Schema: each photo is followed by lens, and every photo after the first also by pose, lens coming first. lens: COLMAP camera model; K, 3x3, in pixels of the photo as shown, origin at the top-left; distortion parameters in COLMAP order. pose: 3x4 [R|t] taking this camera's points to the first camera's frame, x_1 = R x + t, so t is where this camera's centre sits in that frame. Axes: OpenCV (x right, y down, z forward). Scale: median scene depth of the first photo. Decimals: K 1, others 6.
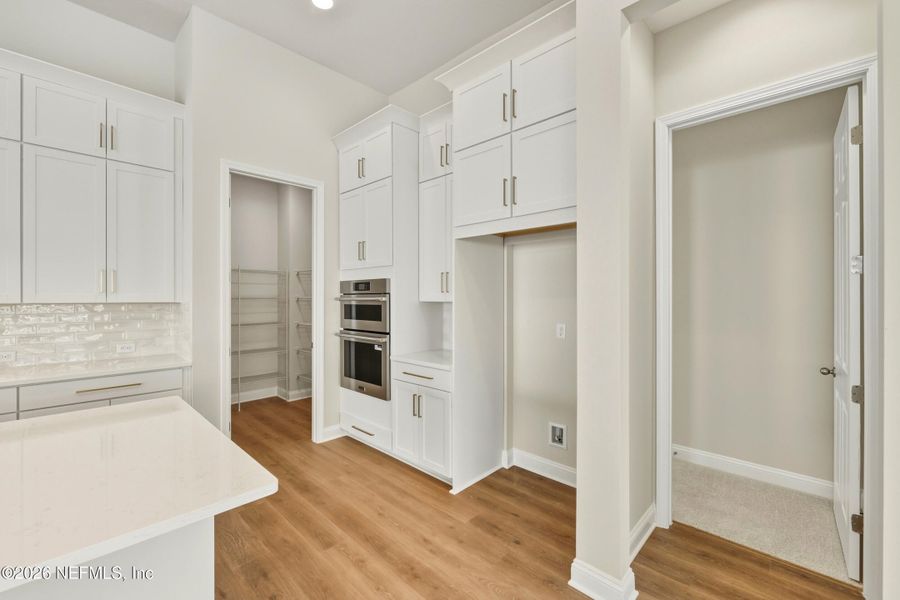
lens RADIAL K [[371.6, 0, 440.7], [0, 371.6, 298.2], [0, 0, 1]] dist [-0.001331, -0.000074]
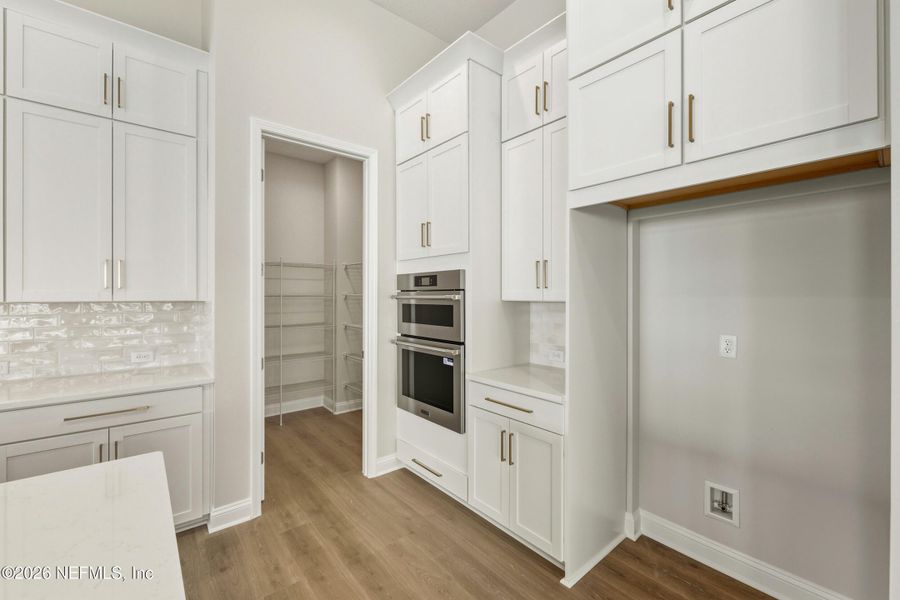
lens RADIAL K [[377.3, 0, 441.6], [0, 377.3, 296.0], [0, 0, 1]] dist [0.001678, 0.000096]
pose [[0.993010, 0.000966, -0.118030, -0.092655], [-0.001104, 0.999999, -0.001100, 0.000433], [0.118028, 0.001223, 0.993009, 0.240247]]
